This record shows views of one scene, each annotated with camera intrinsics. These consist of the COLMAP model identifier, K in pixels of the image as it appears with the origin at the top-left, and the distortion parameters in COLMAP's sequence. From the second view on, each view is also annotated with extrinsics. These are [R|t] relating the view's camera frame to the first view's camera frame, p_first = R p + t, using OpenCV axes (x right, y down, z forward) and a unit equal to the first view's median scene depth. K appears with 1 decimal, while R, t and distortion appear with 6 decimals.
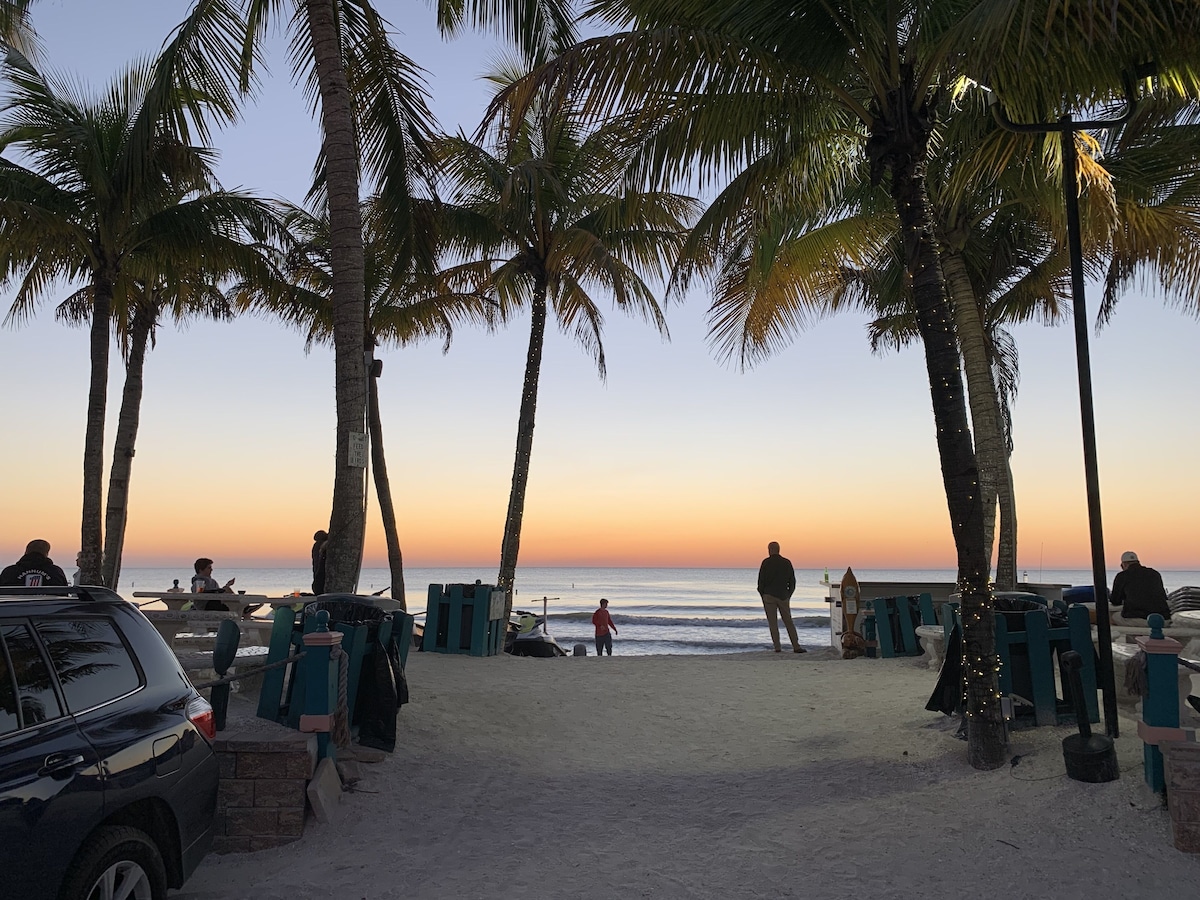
lens RADIAL K [[906.1, 0, 591.5], [0, 906.1, 442.3], [0, 0, 1]] dist [0.005595, 0.000118]
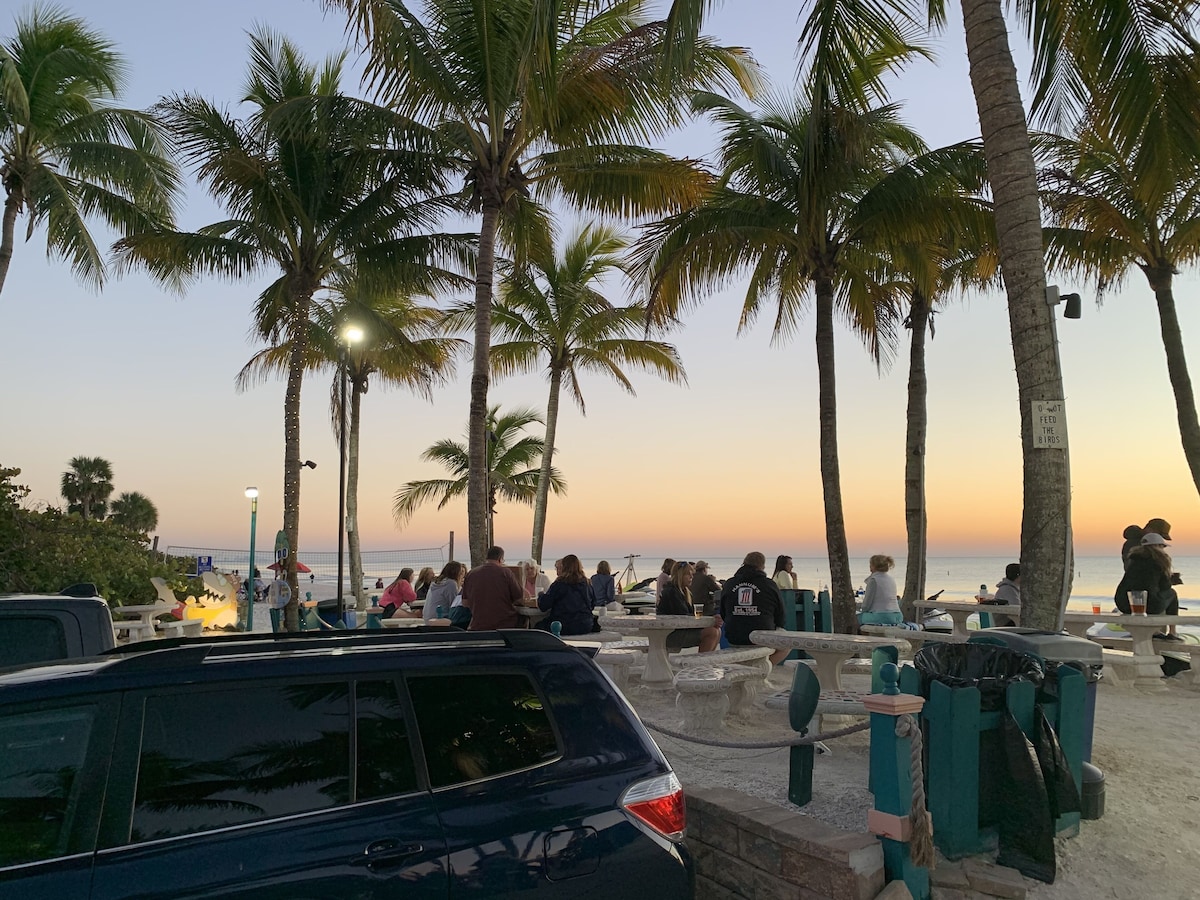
lens RADIAL K [[906.1, 0, 591.5], [0, 906.1, 442.3], [0, 0, 1]] dist [0.005595, 0.000118]
pose [[0.585344, -0.107277, -0.803656, 0.105933], [0.116282, 0.992069, -0.047733, 0.014518], [0.802403, -0.065511, 0.593176, 0.280681]]
